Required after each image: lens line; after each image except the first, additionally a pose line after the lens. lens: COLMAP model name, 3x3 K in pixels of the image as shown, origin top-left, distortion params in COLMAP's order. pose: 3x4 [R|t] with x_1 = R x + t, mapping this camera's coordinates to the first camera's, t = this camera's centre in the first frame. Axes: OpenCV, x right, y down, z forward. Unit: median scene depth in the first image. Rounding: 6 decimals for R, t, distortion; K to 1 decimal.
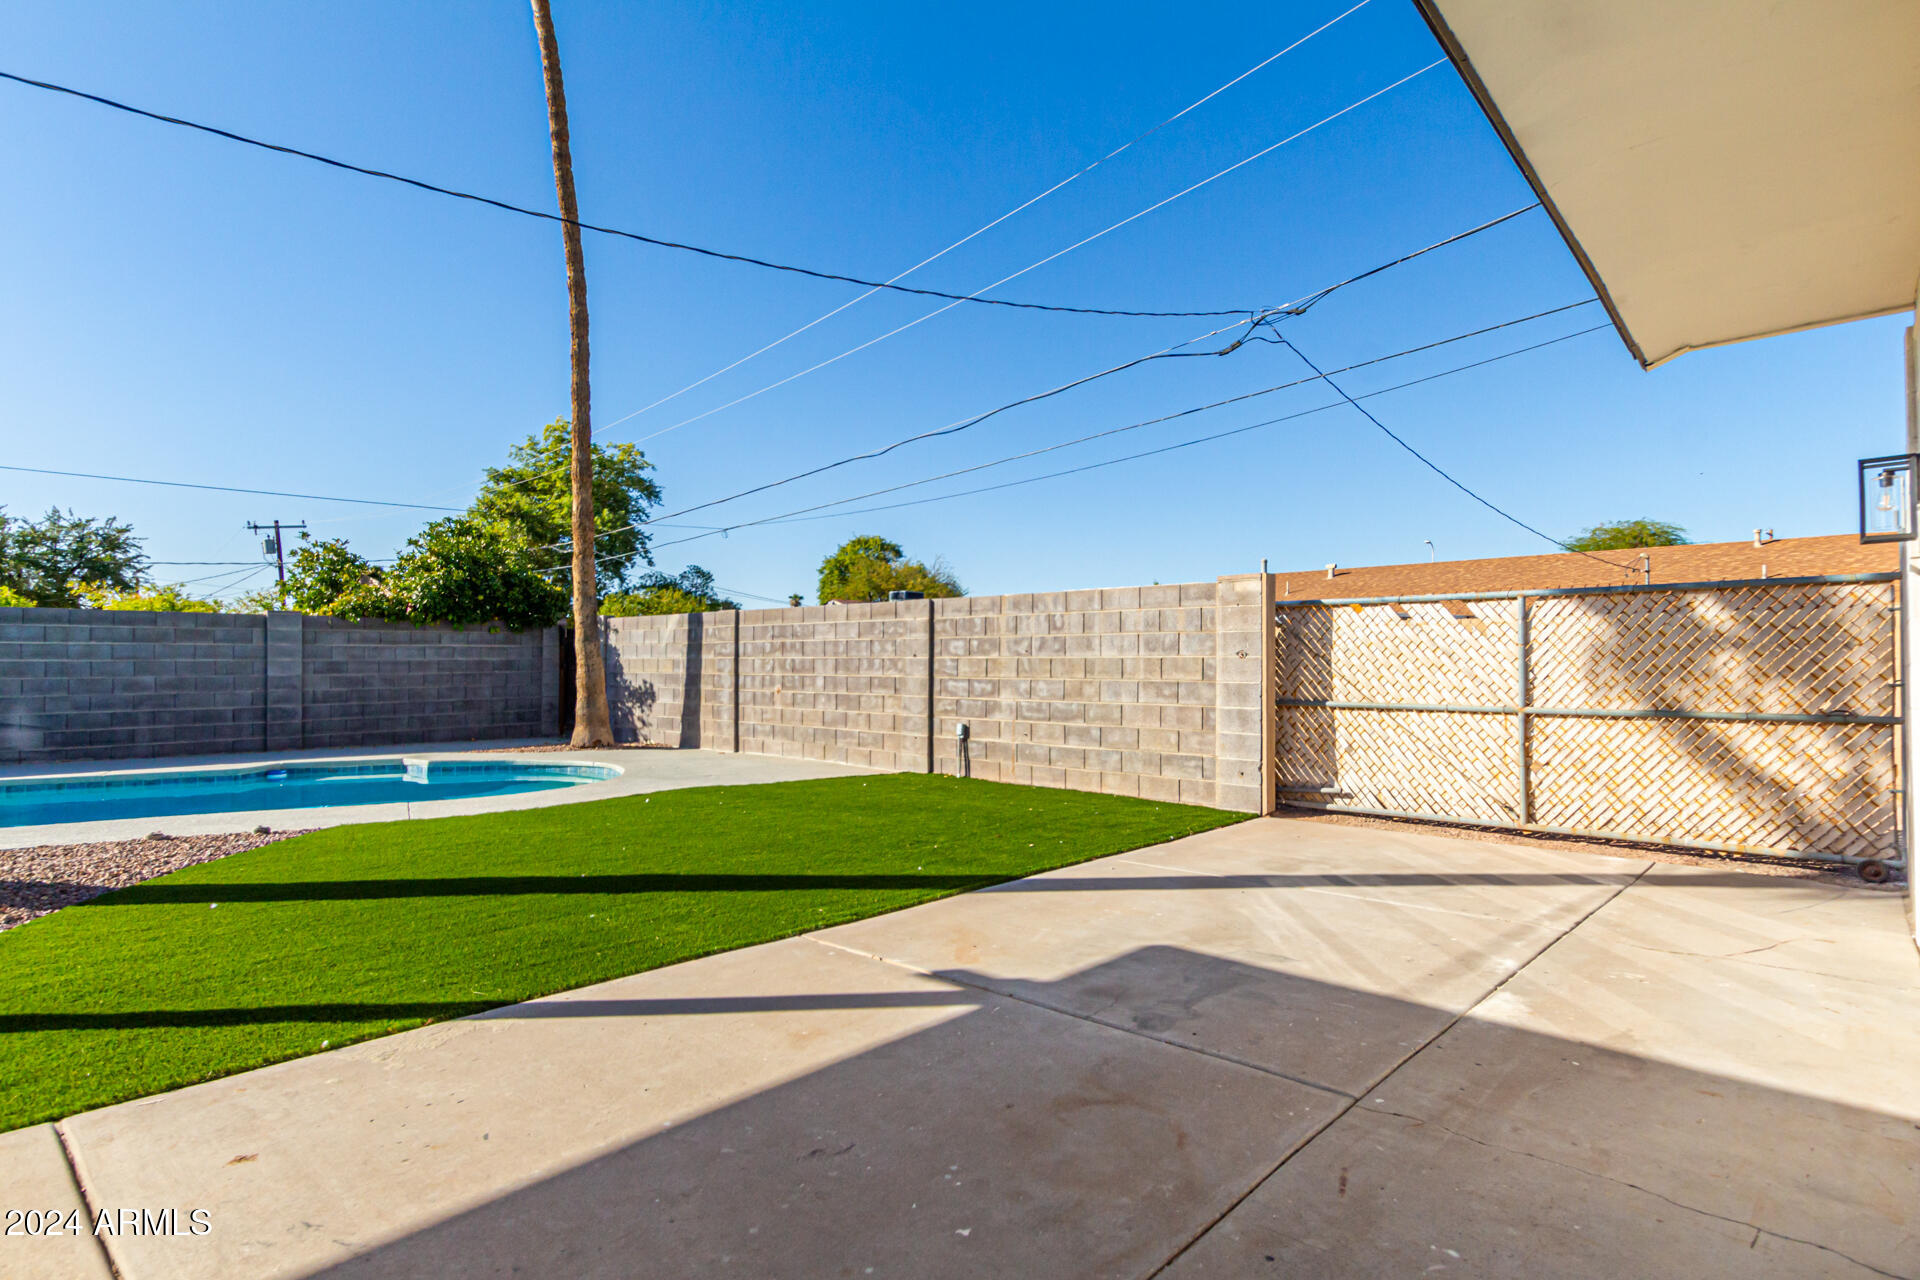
lens RADIAL K [[948.9, 0, 967.1], [0, 948.9, 655.0], [0, 0, 1]] dist [0.007170, -0.001568]
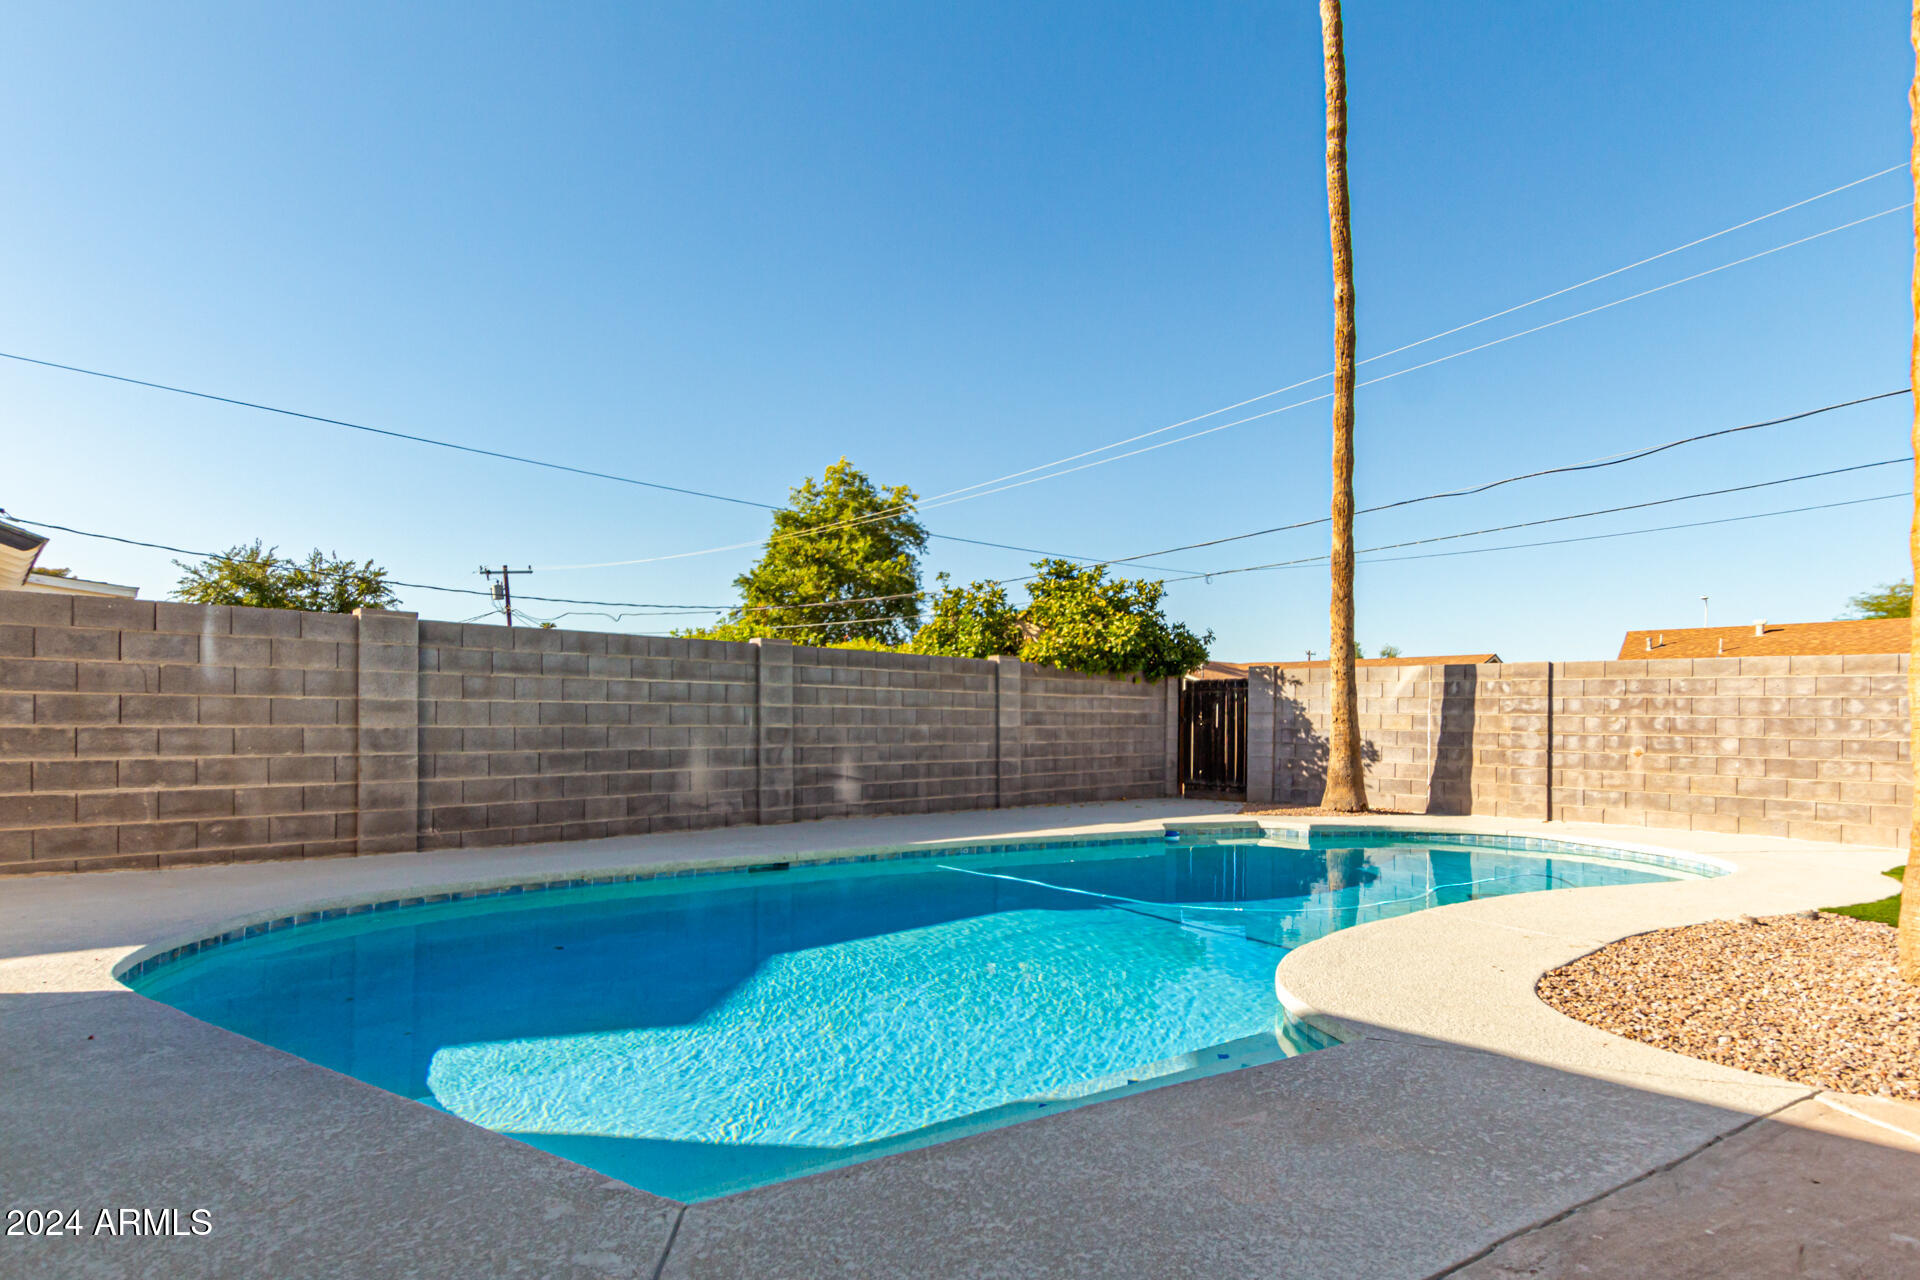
lens RADIAL K [[985.8, 0, 956.7], [0, 985.8, 718.0], [0, 0, 1]] dist [0.005469, -0.000537]
pose [[0.998359, 0.015994, -0.054990, -0.964147], [-0.015697, 0.999860, 0.005827, 0.011437], [0.055076, -0.004954, 0.998470, 0.058437]]
